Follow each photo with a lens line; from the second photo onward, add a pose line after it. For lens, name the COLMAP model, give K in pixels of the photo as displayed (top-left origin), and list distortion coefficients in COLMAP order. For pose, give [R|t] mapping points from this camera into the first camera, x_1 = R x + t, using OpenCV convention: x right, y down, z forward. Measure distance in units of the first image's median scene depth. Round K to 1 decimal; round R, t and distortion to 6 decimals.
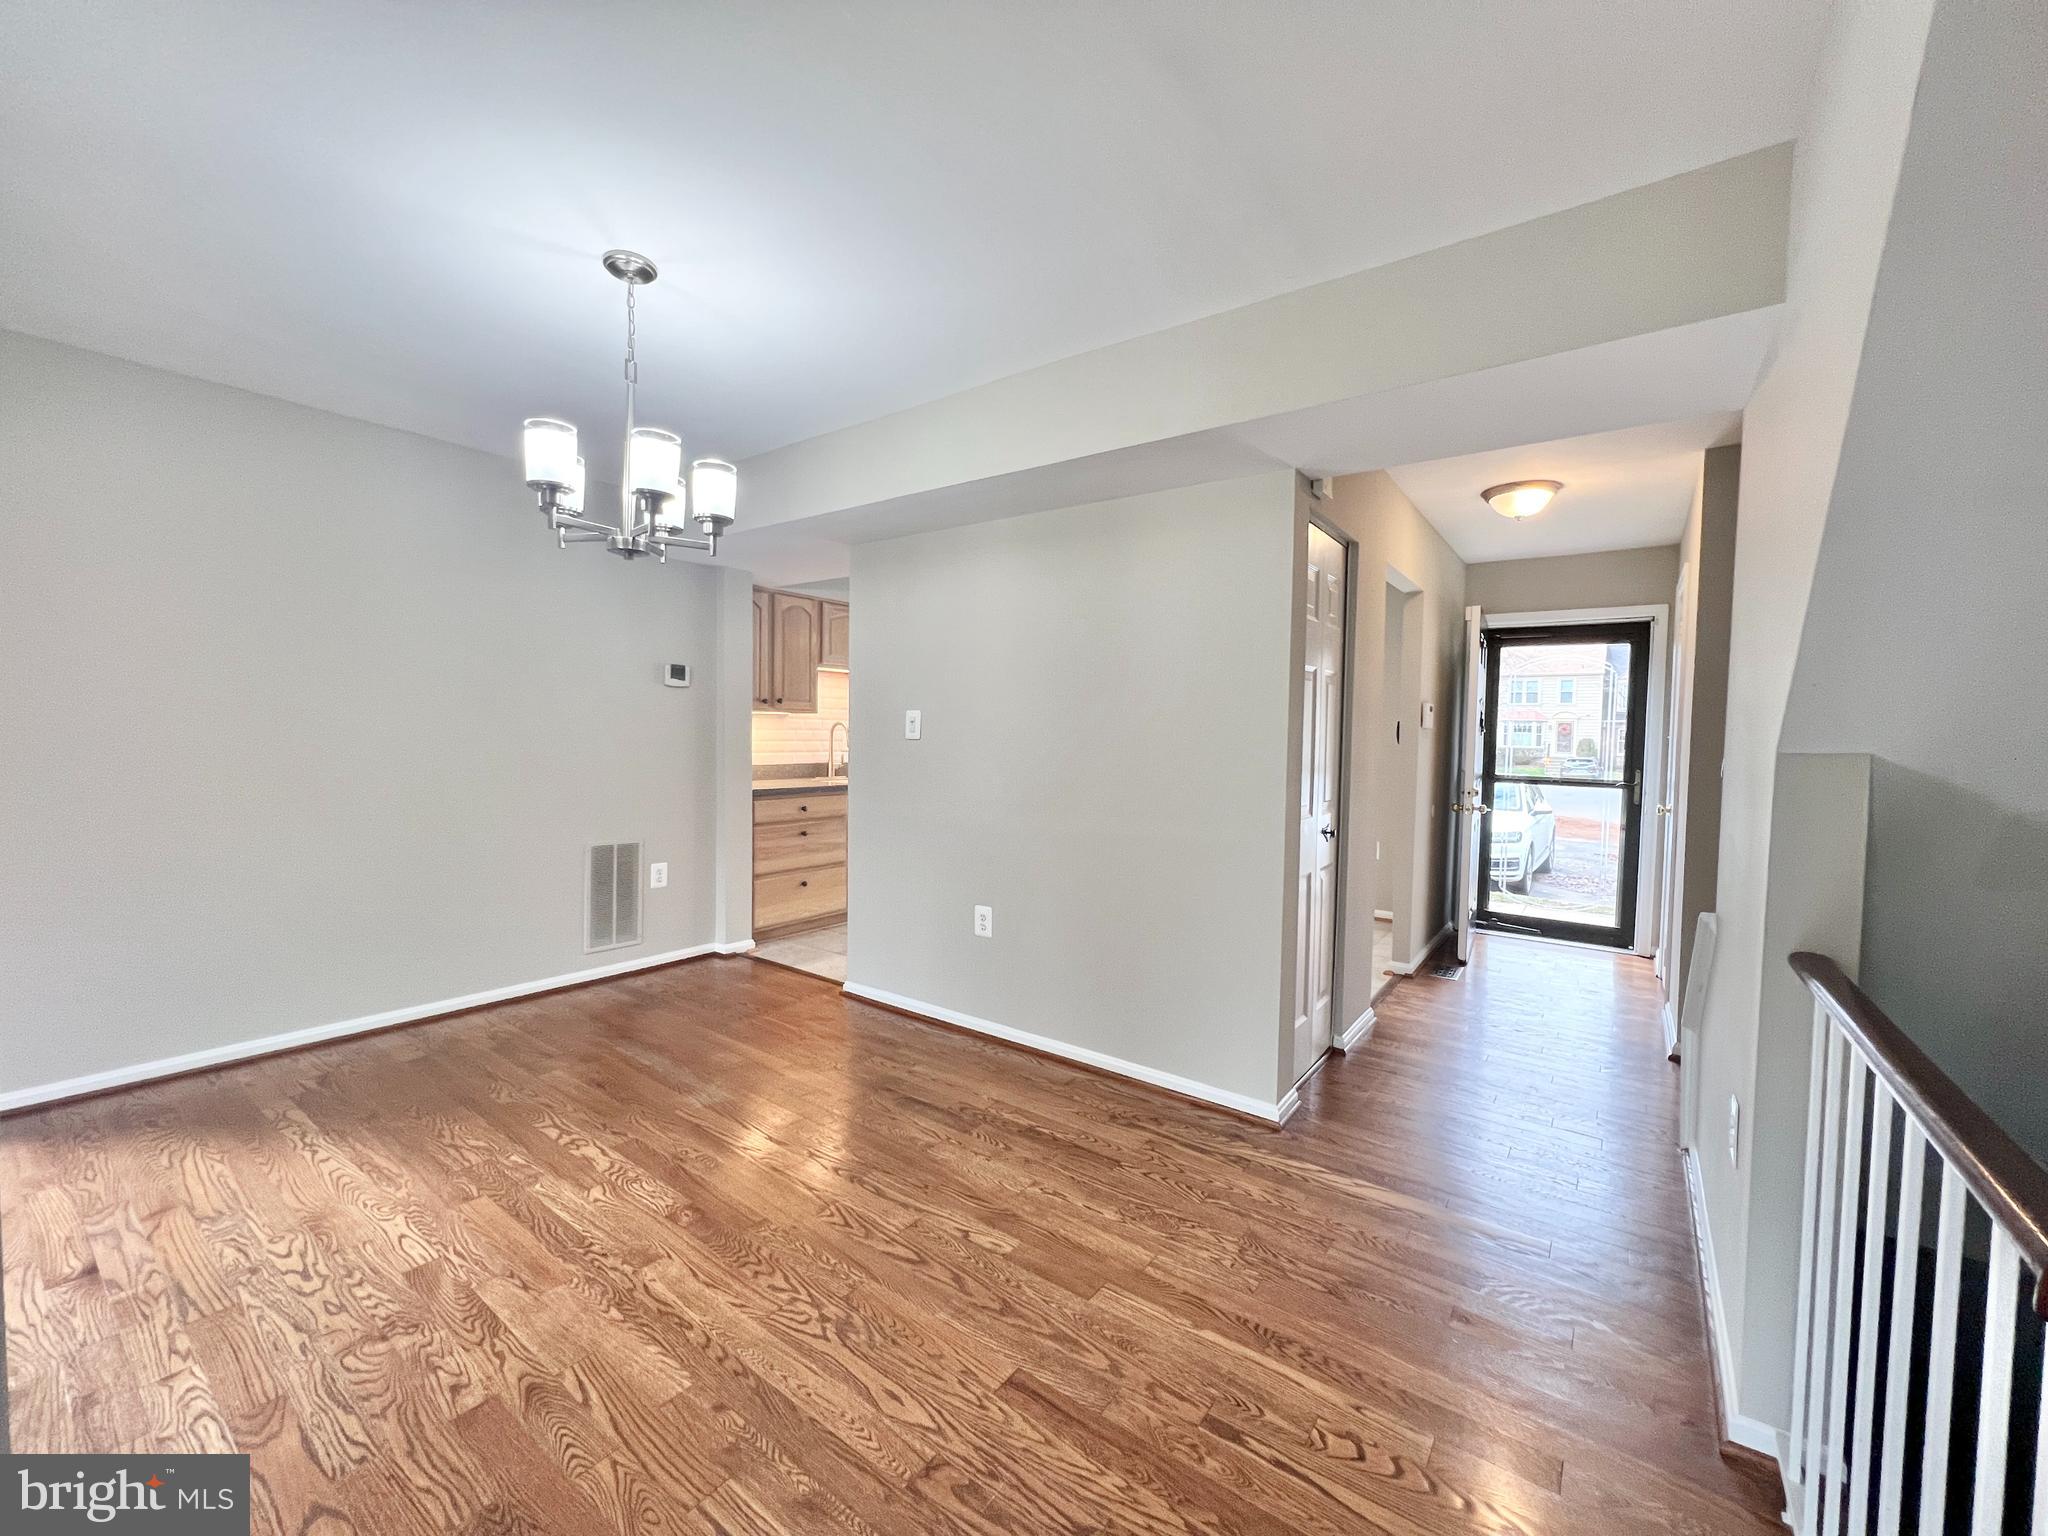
lens RADIAL K [[821.3, 0, 1011.6], [0, 821.3, 762.8], [0, 0, 1]] dist [0.000934, 0.000516]
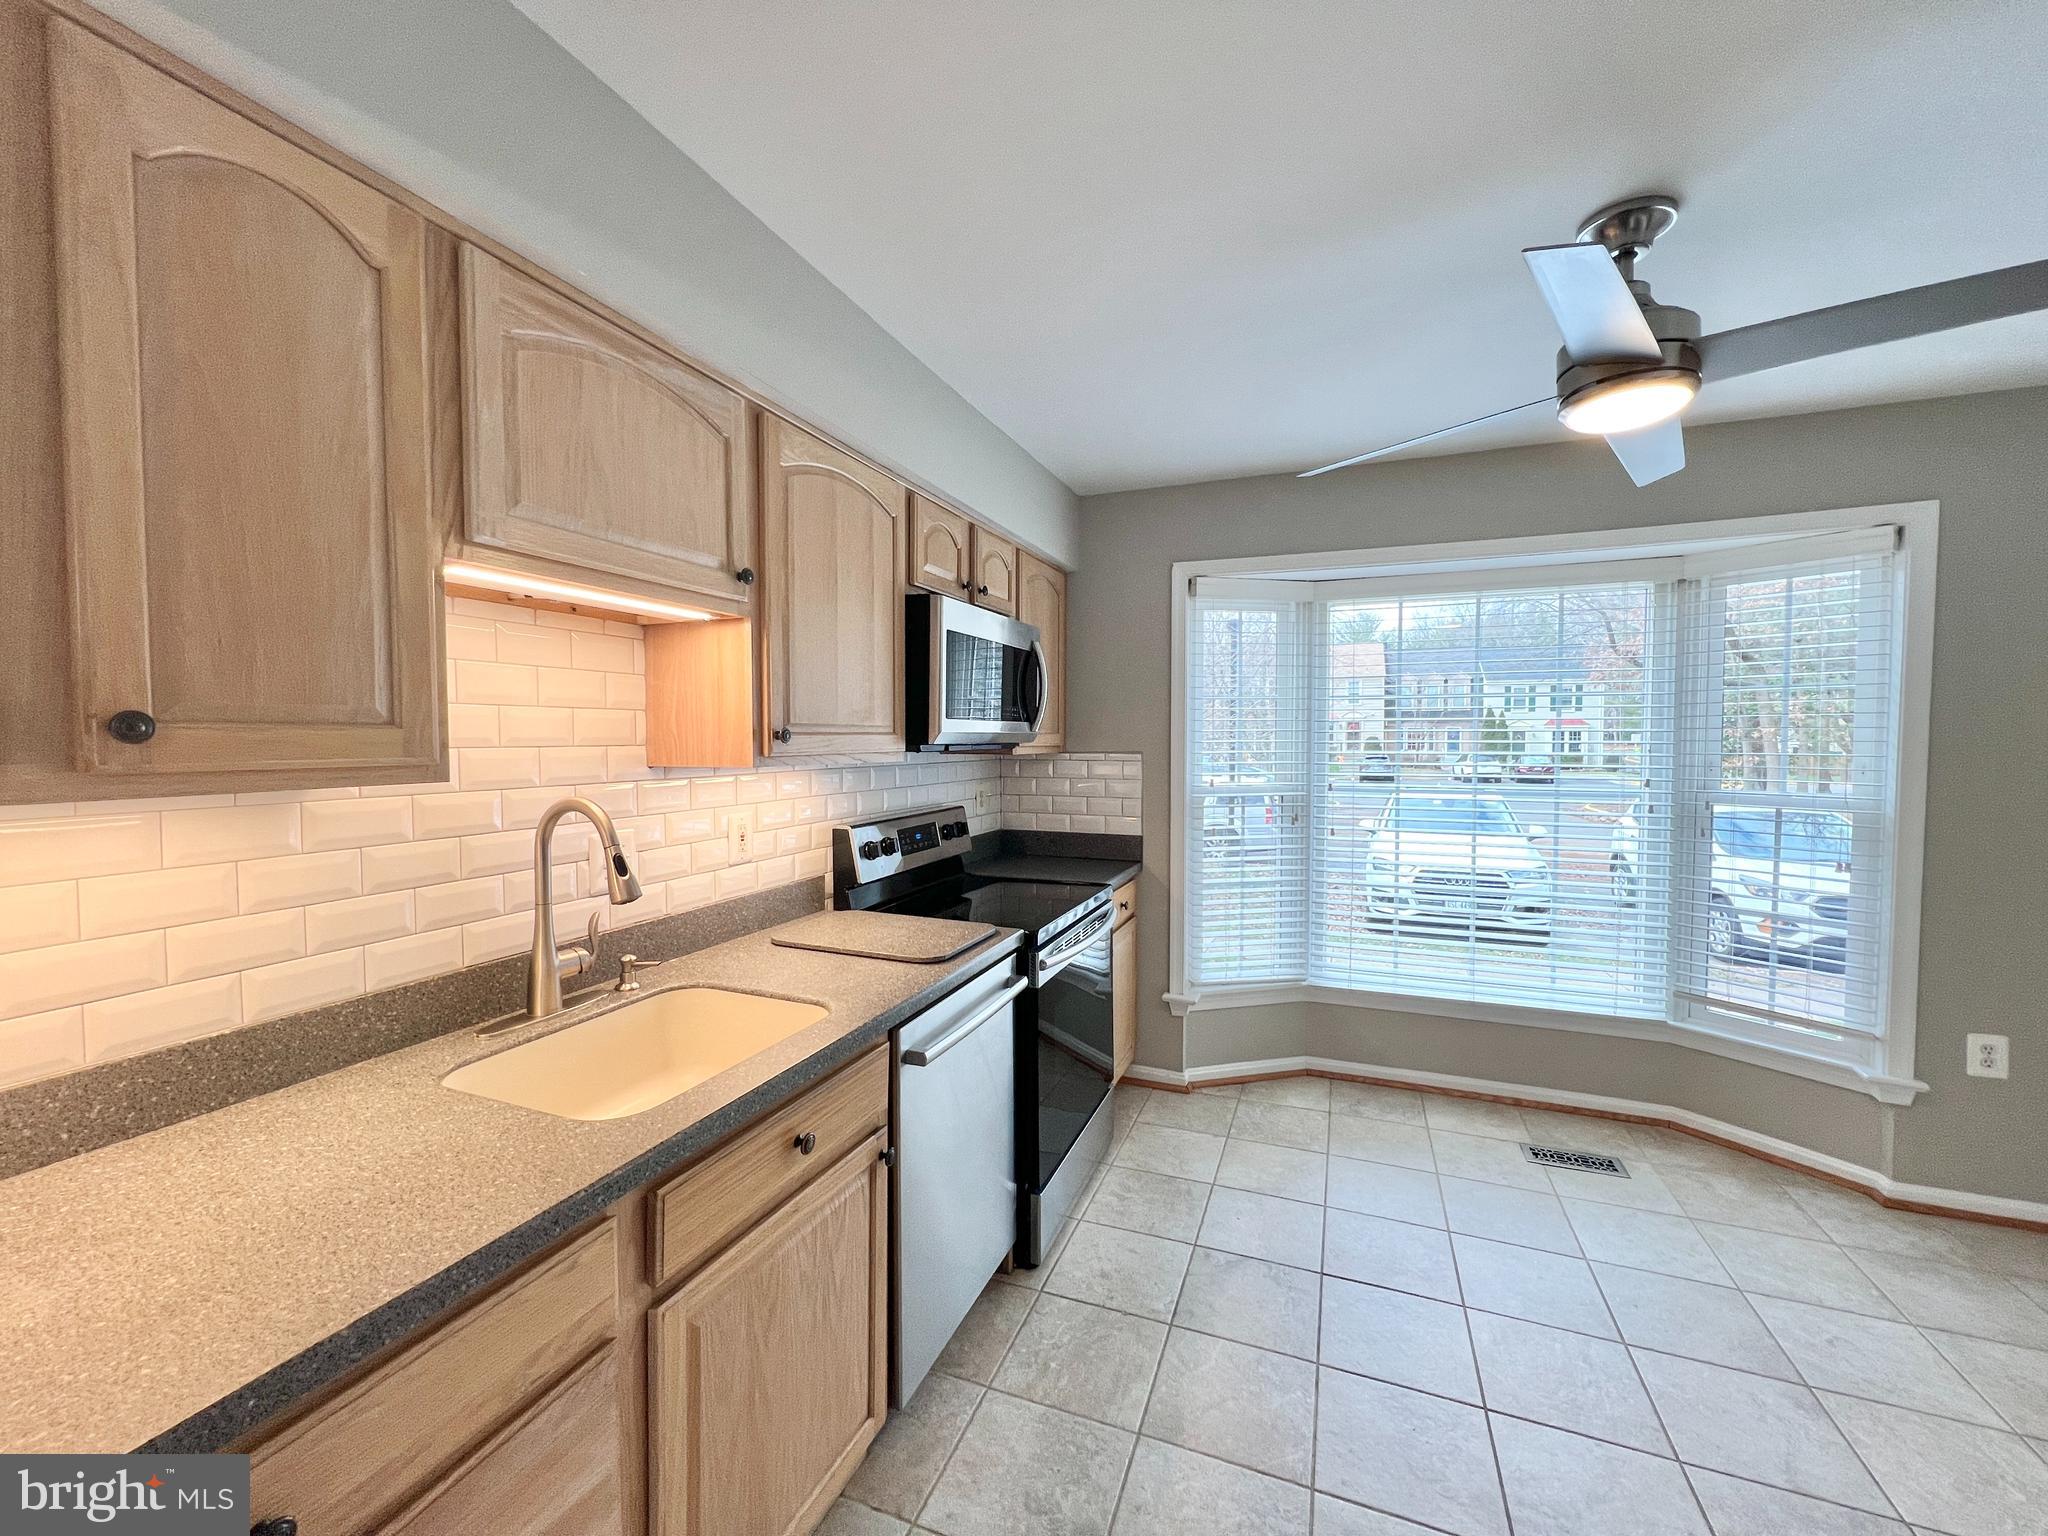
lens RADIAL K [[821.3, 0, 1018.8], [0, 821.3, 763.4], [0, 0, 1]] dist [0.000934, 0.000516]
pose [[0.965547, -0.029004, 0.258607, -0.175723], [0.030509, 0.999533, -0.001807, -0.069331], [-0.258434, 0.009635, 0.965981, 0.884747]]
